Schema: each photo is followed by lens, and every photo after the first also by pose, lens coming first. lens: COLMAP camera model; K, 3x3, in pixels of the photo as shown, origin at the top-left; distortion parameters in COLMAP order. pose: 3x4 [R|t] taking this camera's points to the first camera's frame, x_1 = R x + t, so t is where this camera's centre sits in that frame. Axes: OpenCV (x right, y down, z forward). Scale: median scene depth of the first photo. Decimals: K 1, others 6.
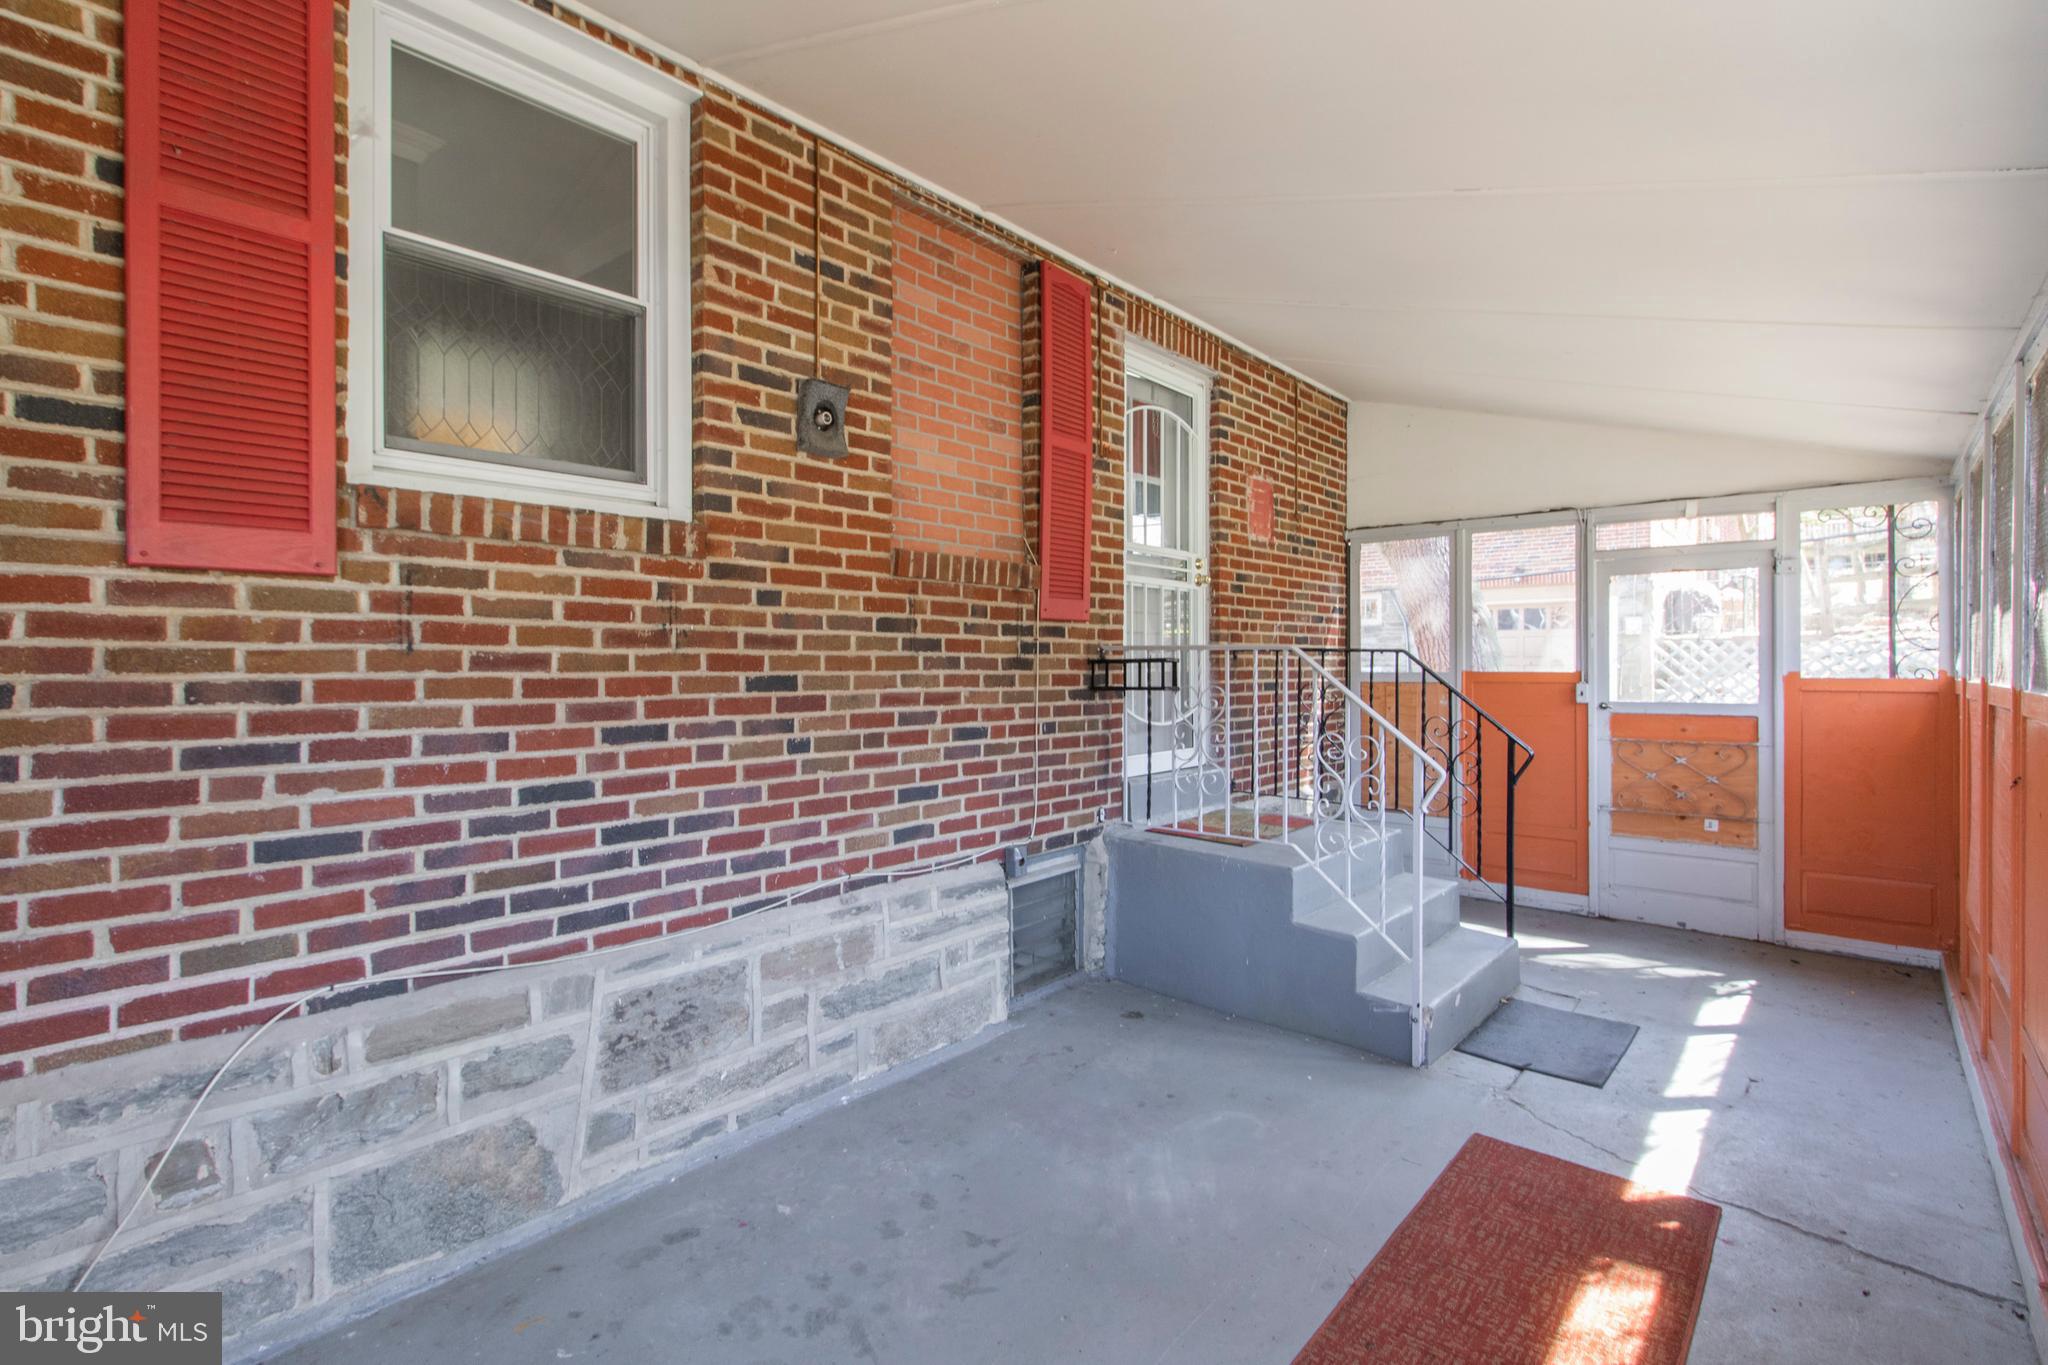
lens RADIAL K [[990.9, 0, 997.5], [0, 990.9, 658.3], [0, 0, 1]] dist [-0.000313, -0.000458]
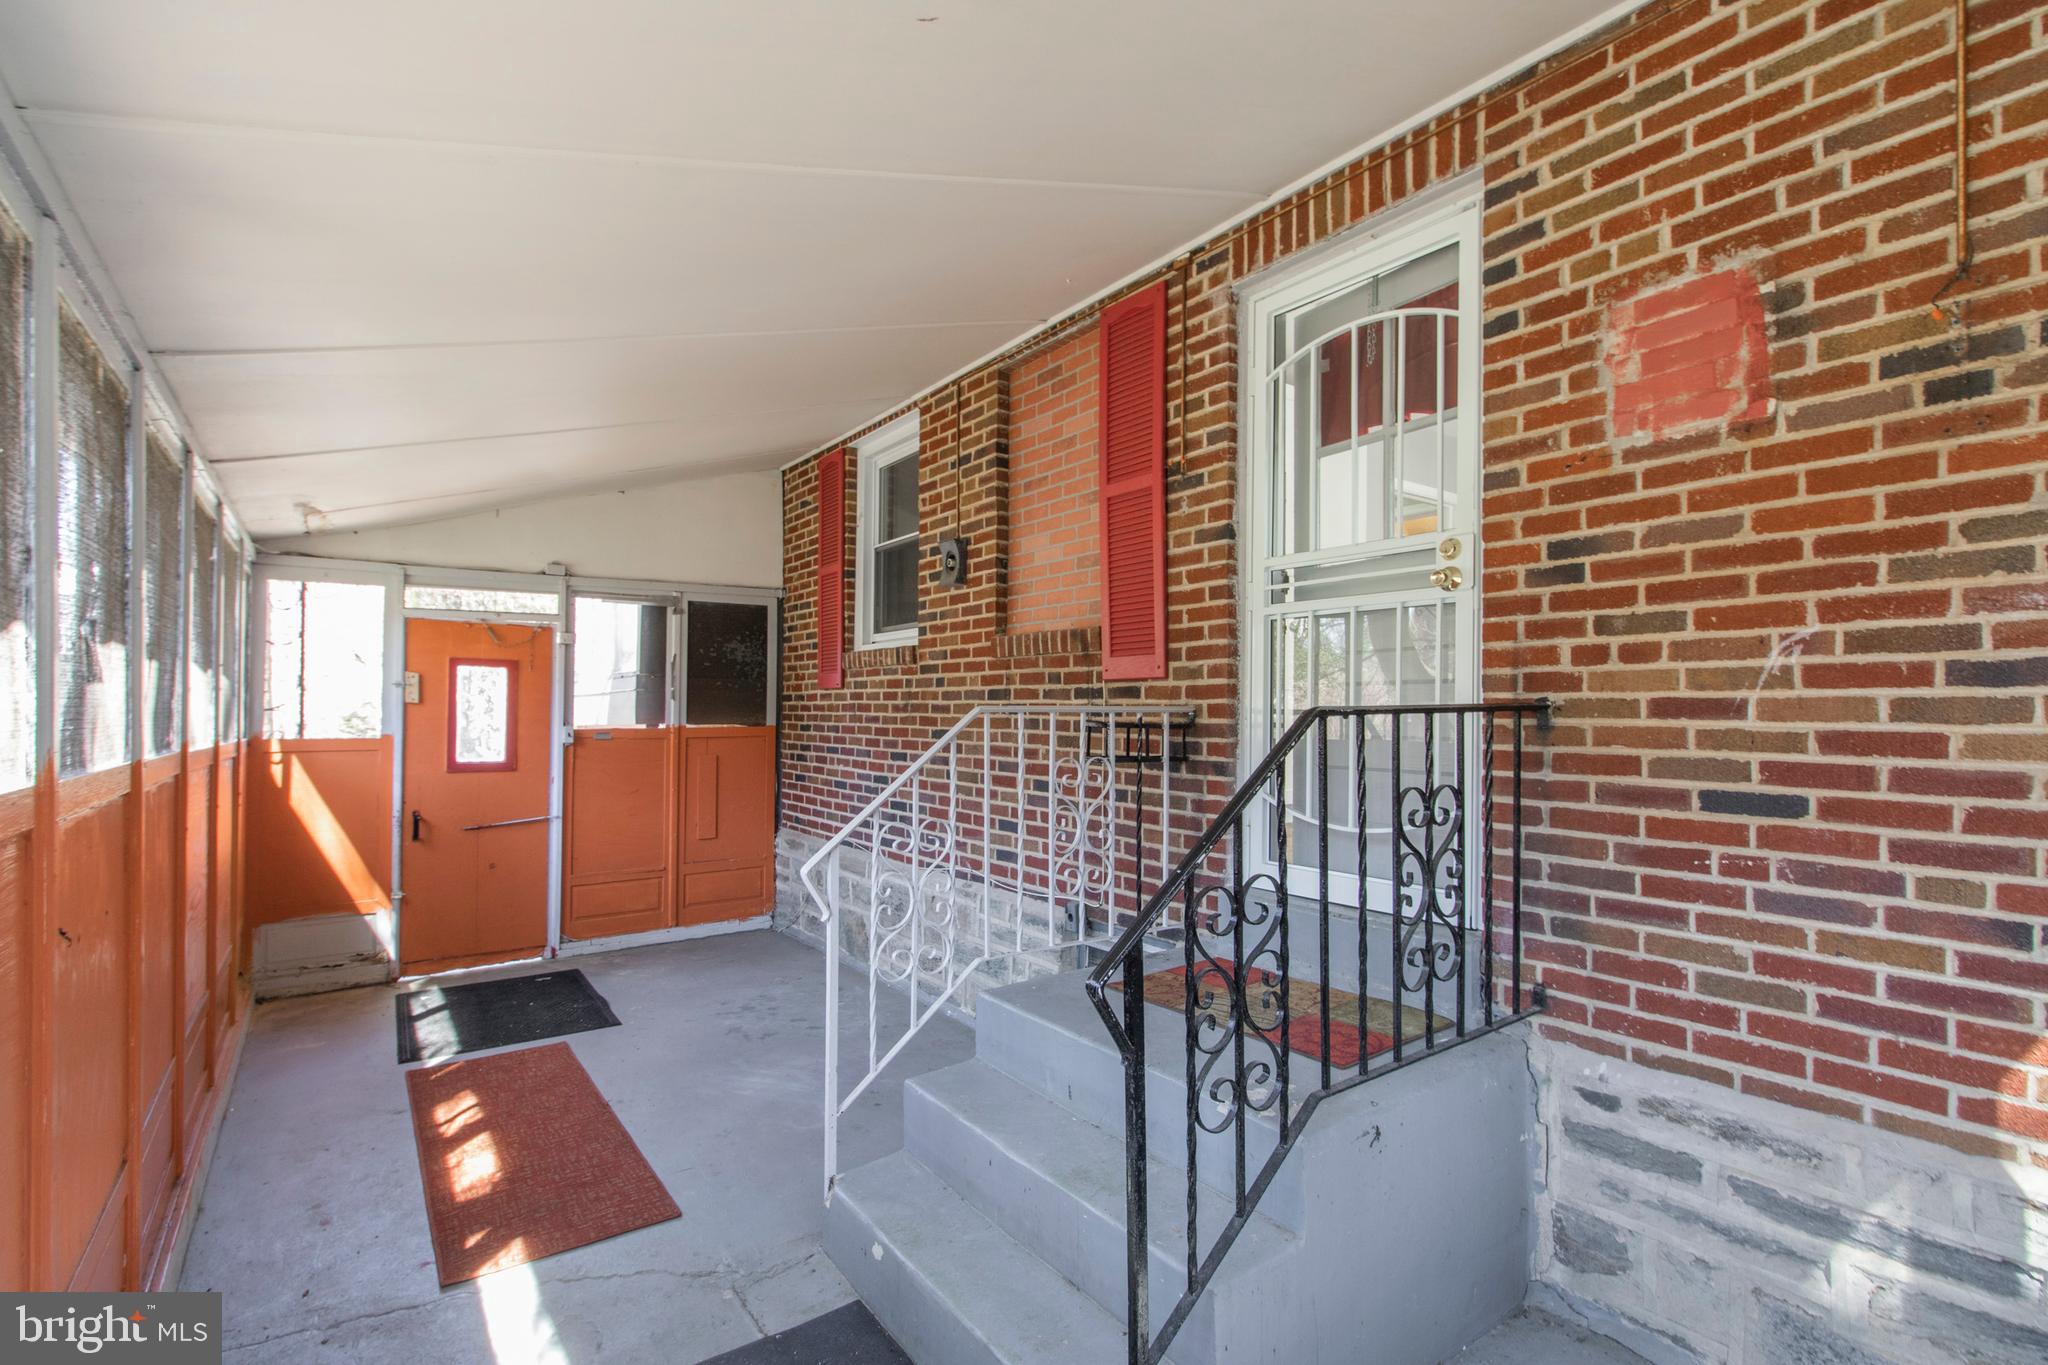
lens RADIAL K [[962.2, 0, 1026.4], [0, 962.2, 703.0], [0, 0, 1]] dist [-0.005304, -0.000826]
pose [[-0.238808, -0.007214, -0.971040, 1.020727], [0.001719, 0.999968, -0.007852, -0.010814], [0.971065, -0.003544, -0.238788, 1.204537]]
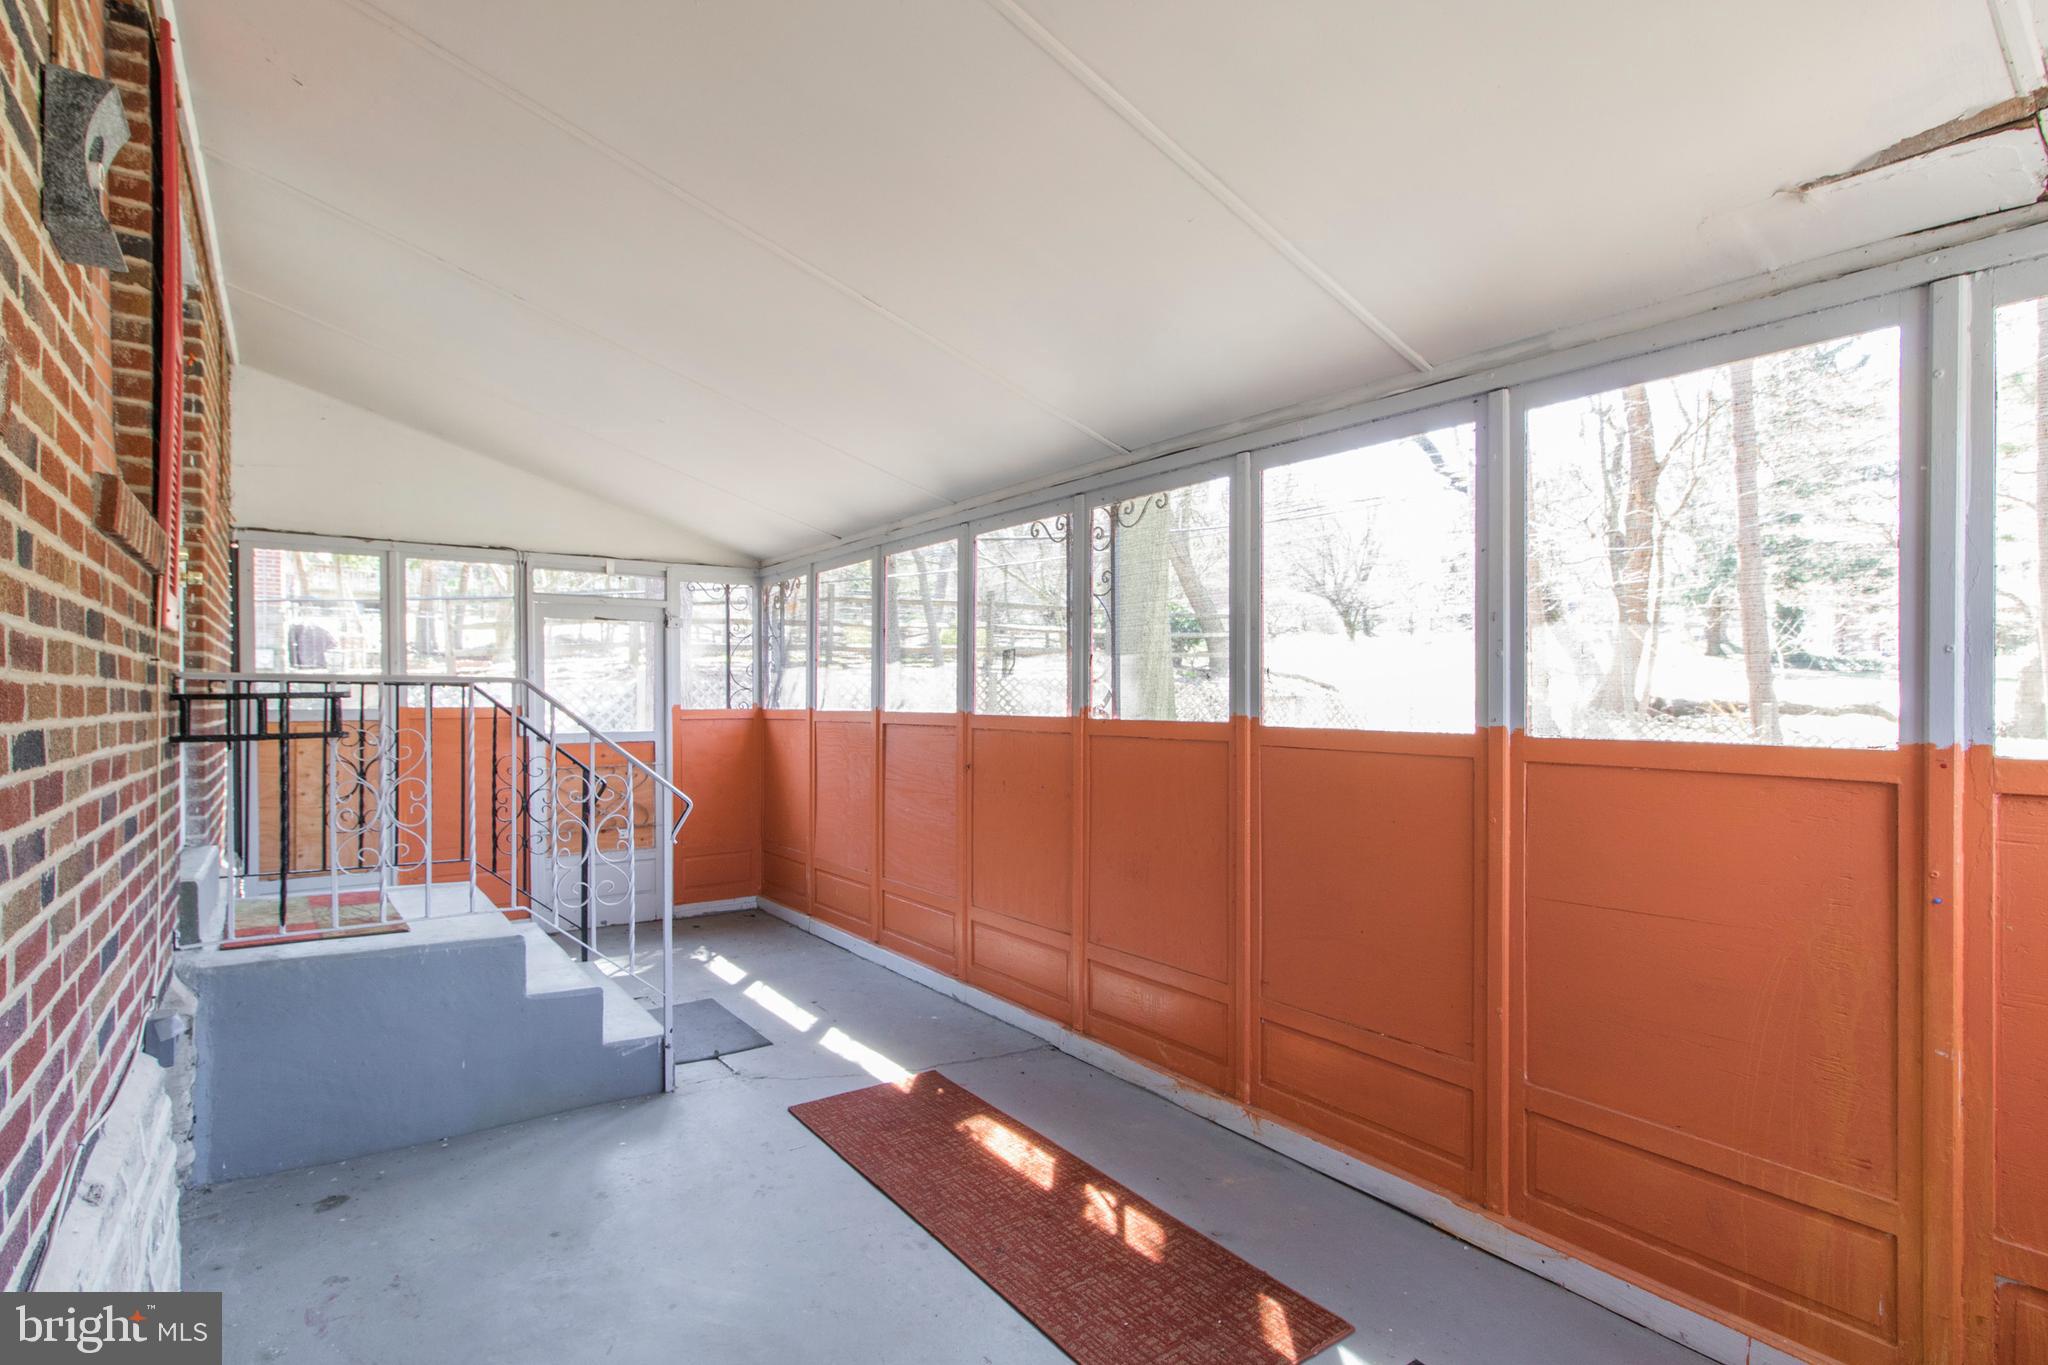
lens RADIAL K [[962.2, 0, 1026.4], [0, 962.2, 703.0], [0, 0, 1]] dist [-0.005304, -0.000826]
pose [[0.211980, -0.006005, 0.977255, -0.419117], [-0.003205, 0.999971, 0.006840, 0.001421], [-0.977269, -0.004582, 0.211955, 0.381587]]
